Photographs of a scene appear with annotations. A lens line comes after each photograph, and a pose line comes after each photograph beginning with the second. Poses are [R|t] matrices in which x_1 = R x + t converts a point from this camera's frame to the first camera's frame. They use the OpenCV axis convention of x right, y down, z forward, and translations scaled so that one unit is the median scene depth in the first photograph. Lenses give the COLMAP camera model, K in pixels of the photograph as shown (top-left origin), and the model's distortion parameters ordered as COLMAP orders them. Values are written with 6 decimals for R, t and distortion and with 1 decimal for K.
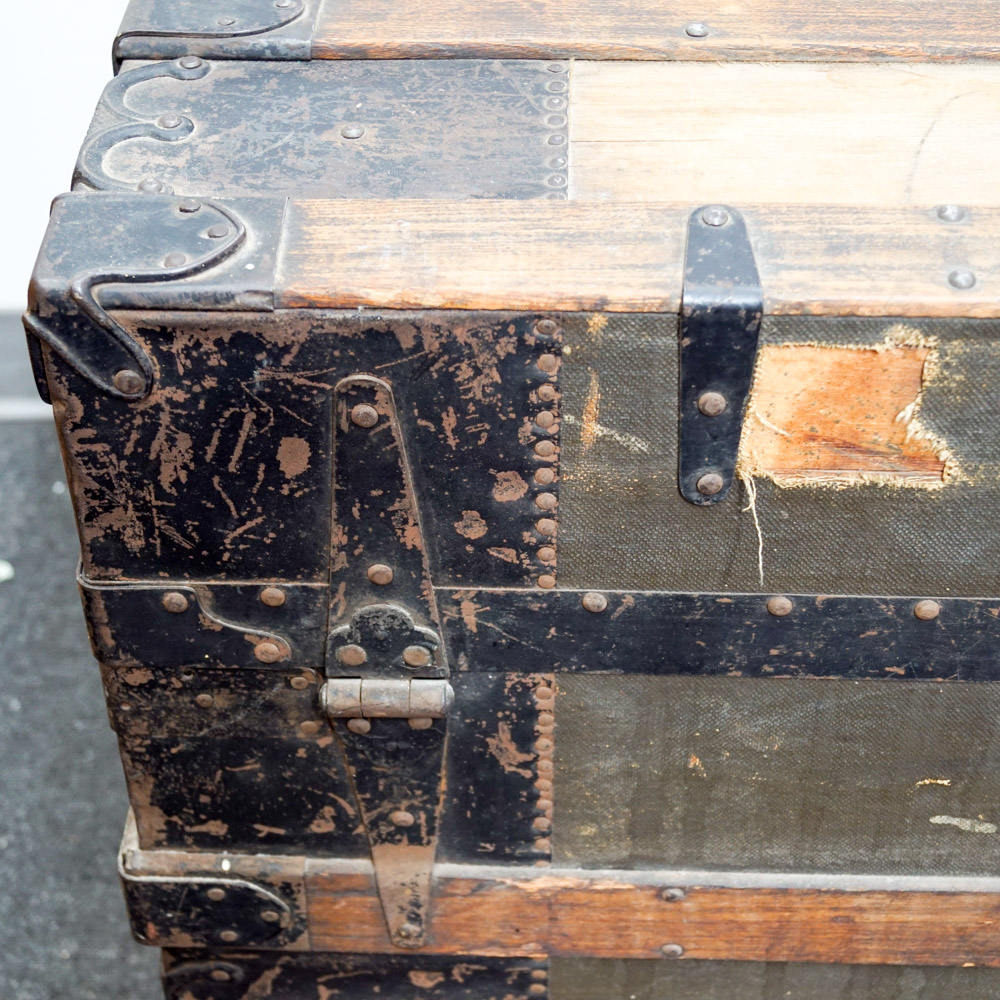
lens RADIAL K [[1941.9, 0, 500.0], [0, 1941.9, 500.0], [0, 0, 1]] dist [-0.028977, 0.035305]
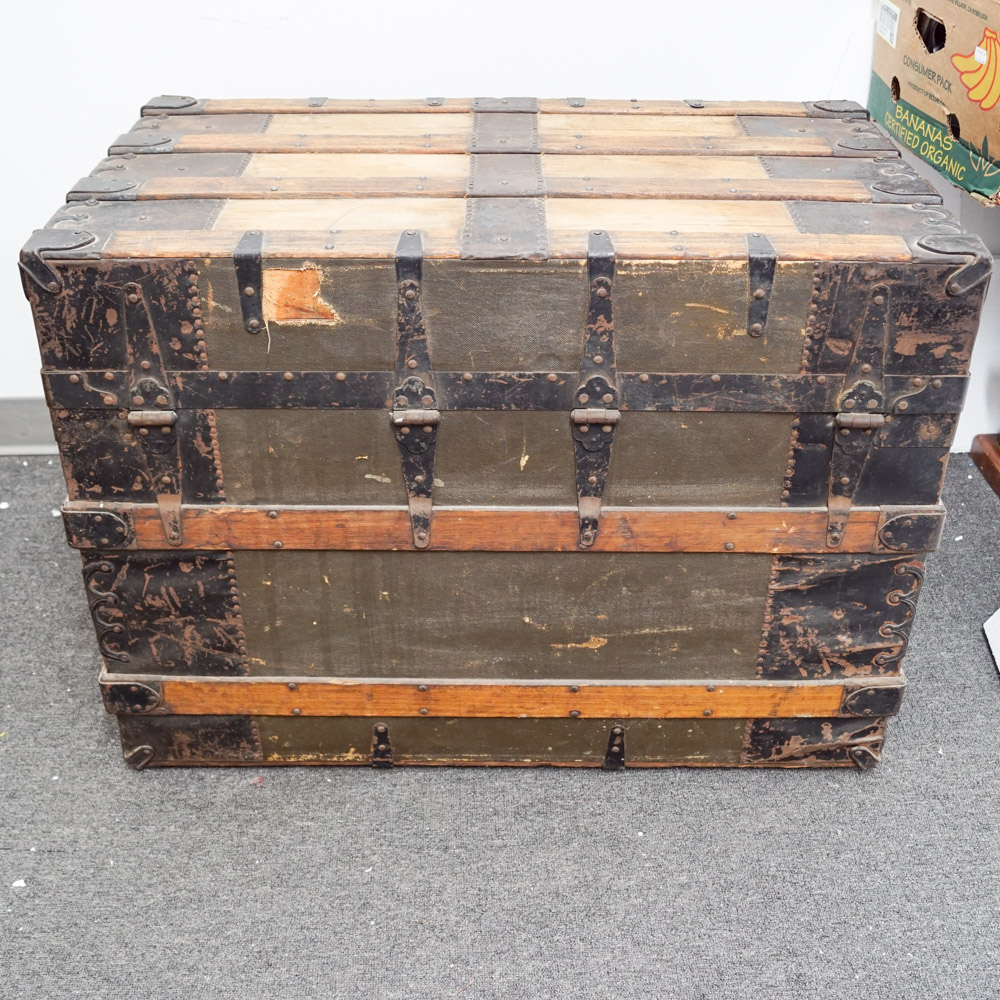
lens RADIAL K [[1312.2, 0, 500.0], [0, 1312.2, 500.0], [0, 0, 1]] dist [-0.072541, -0.001220]
pose [[0.999702, -0.008126, 0.023027, 0.399270], [0.011578, 0.988008, -0.153968, 0.518691], [-0.021499, 0.154188, 0.987808, -0.833231]]
